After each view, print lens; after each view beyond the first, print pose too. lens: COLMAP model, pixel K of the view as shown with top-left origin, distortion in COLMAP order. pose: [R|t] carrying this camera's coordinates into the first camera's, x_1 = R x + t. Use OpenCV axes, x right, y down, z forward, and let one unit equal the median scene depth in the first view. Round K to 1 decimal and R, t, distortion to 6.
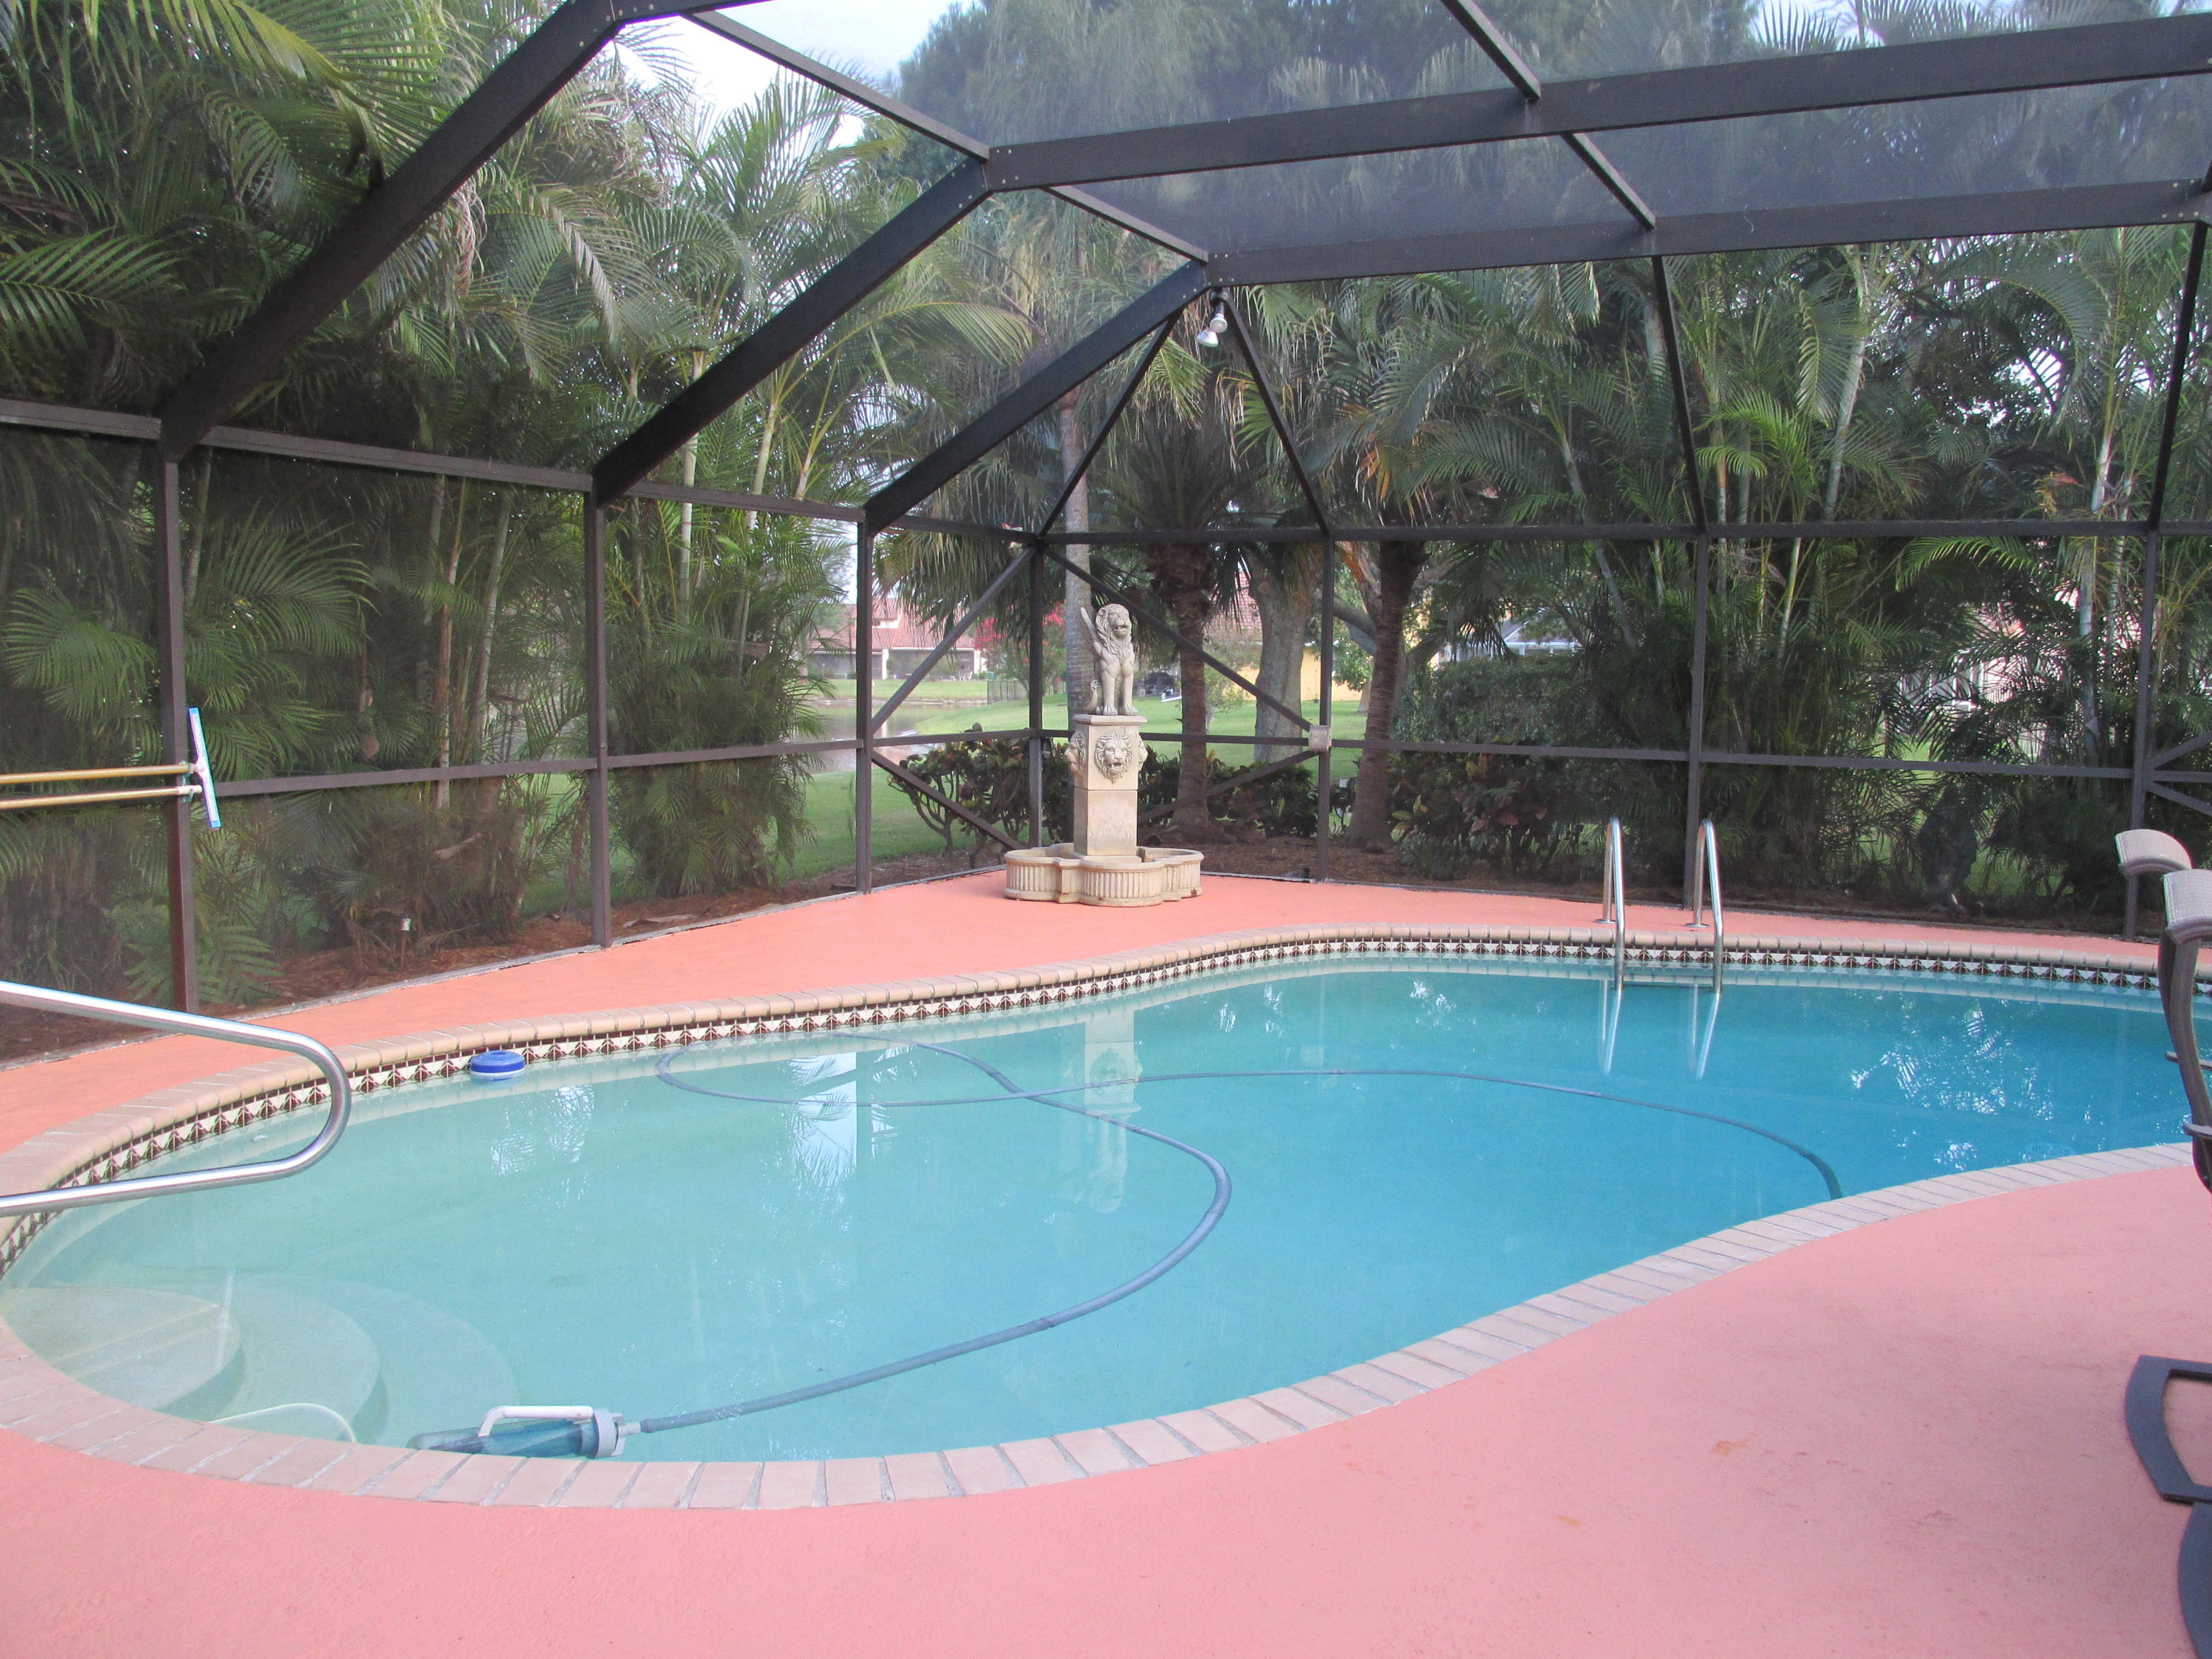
lens RADIAL K [[1836.8, 0, 1115.9], [0, 1836.8, 828.6], [0, 0, 1]] dist [-0.028876, 0.001541]
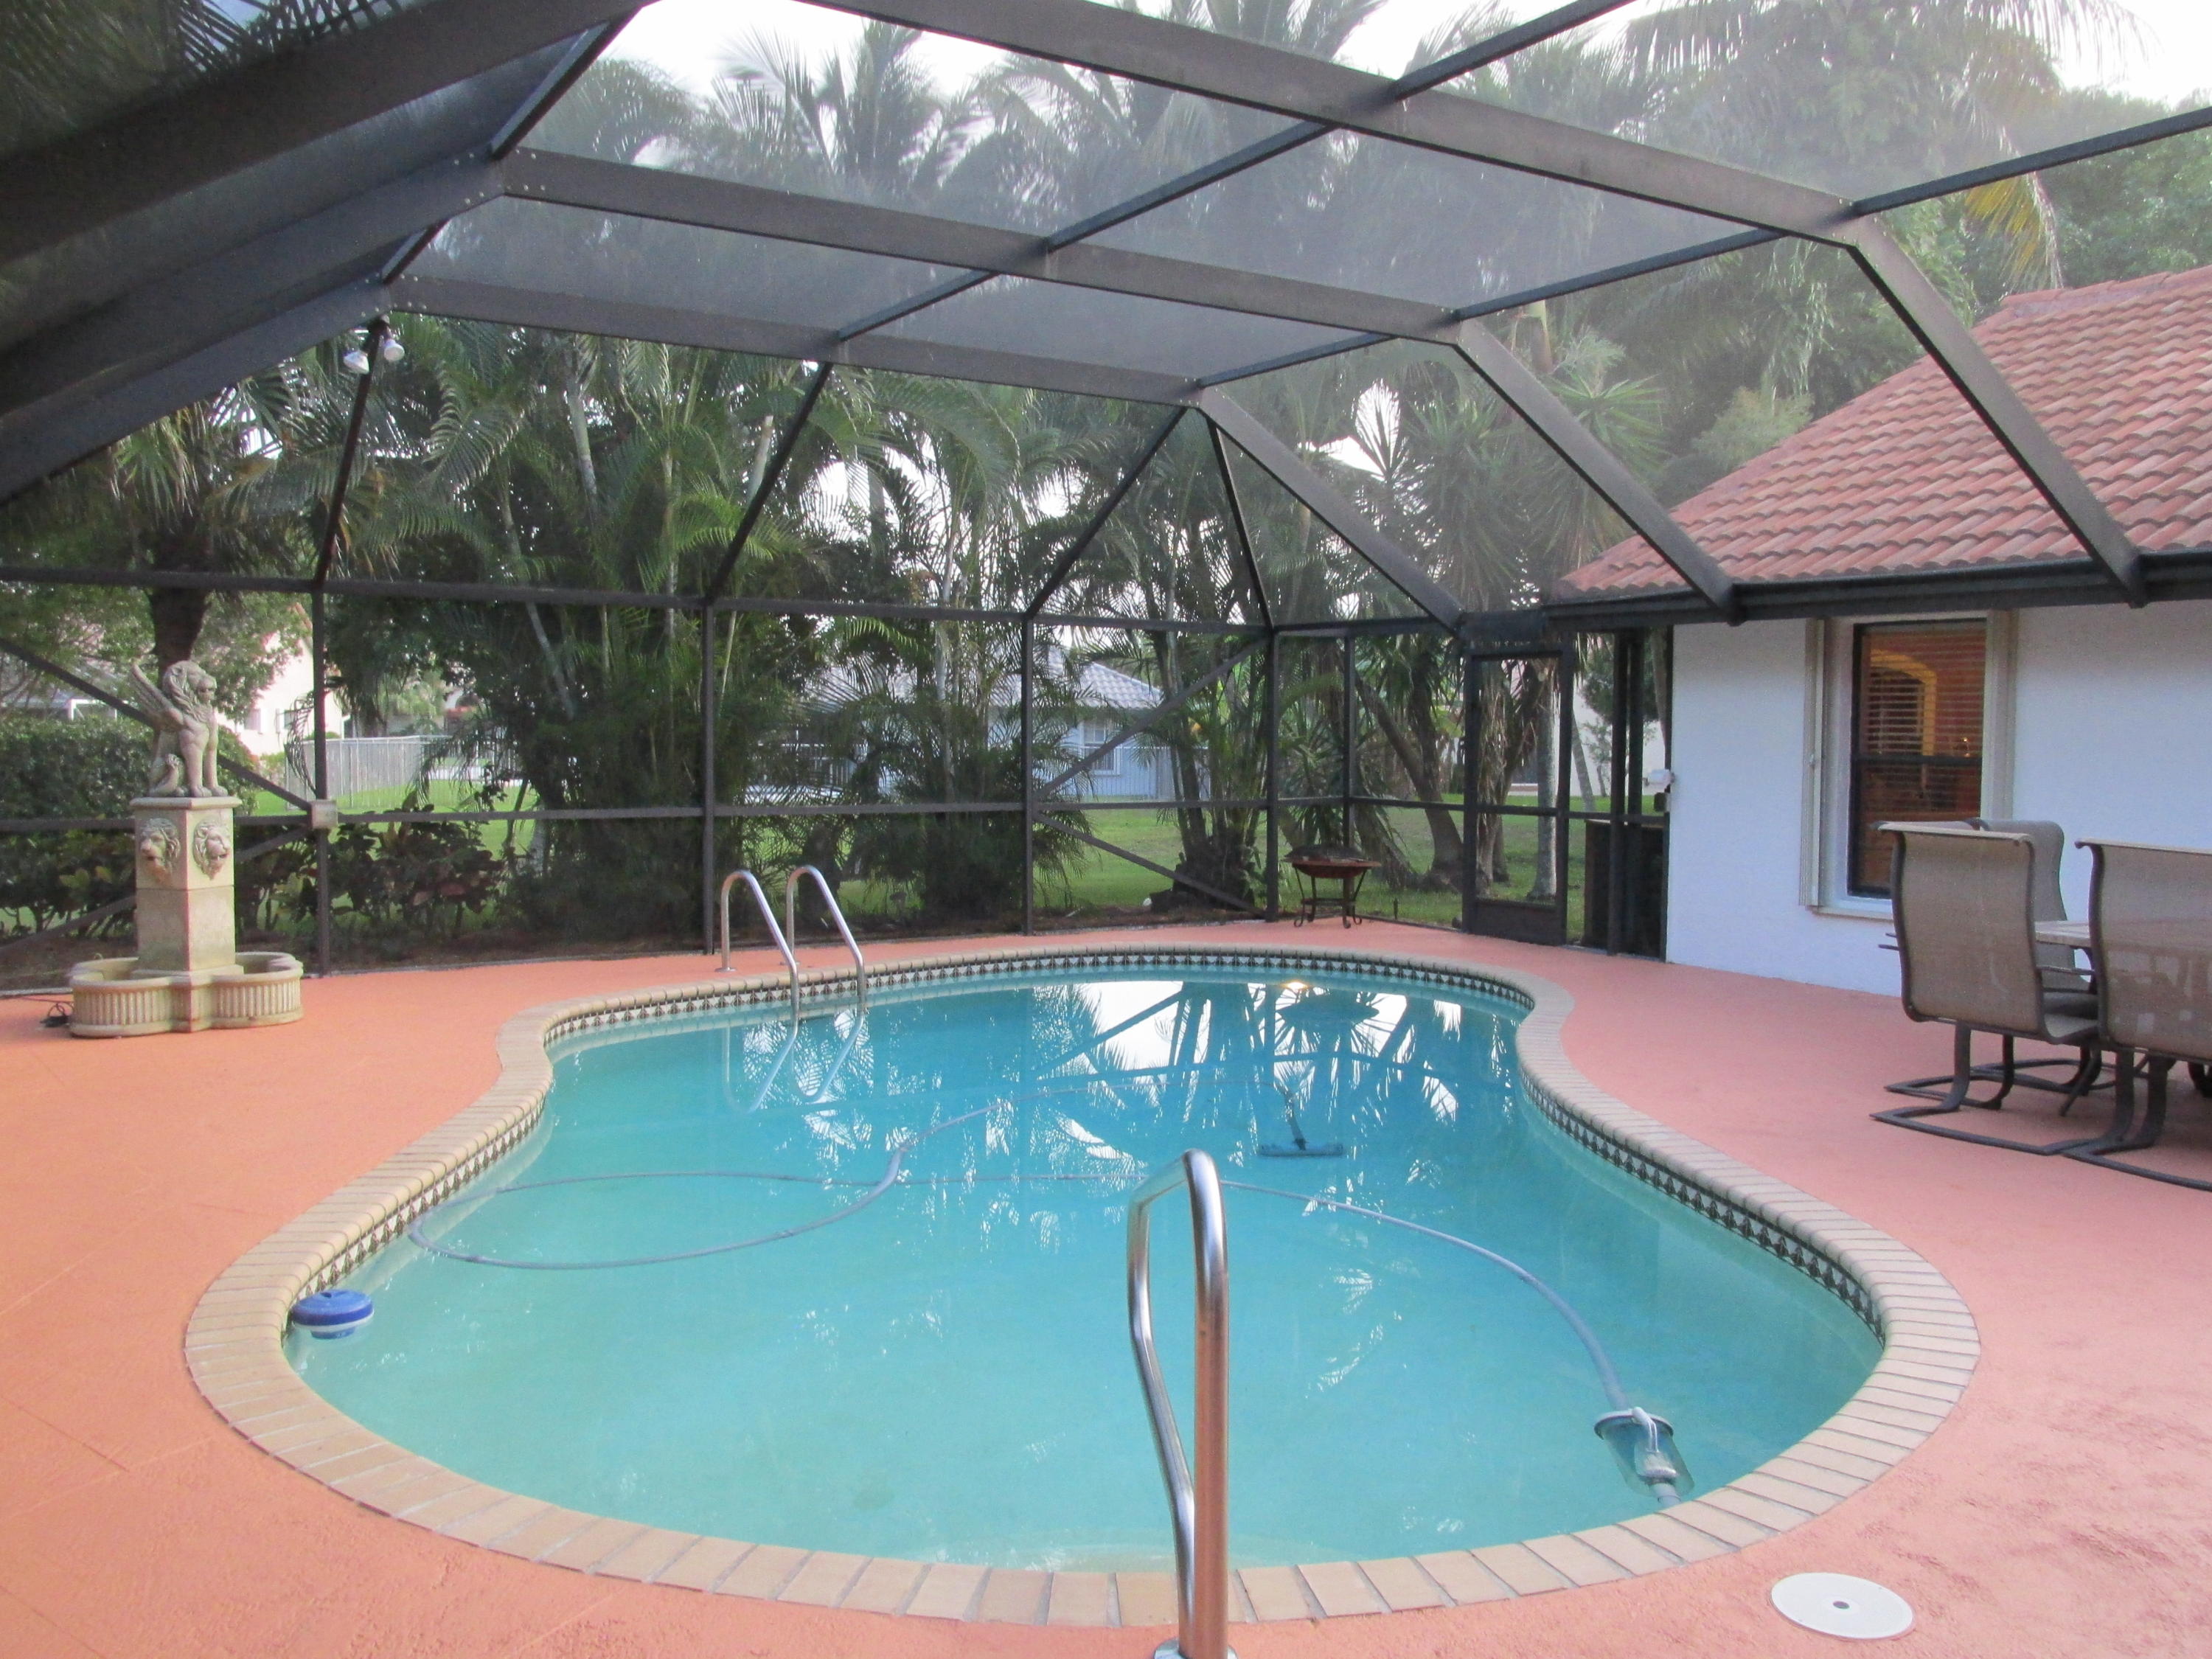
lens RADIAL K [[1836.8, 0, 1101.1], [0, 1836.8, 801.4], [0, 0, 1]] dist [-0.028876, 0.001541]
pose [[0.531543, -0.043902, 0.845893, -0.478817], [0.078877, 0.996882, 0.002174, -0.029543], [-0.843350, 0.065566, 0.533349, 0.225560]]
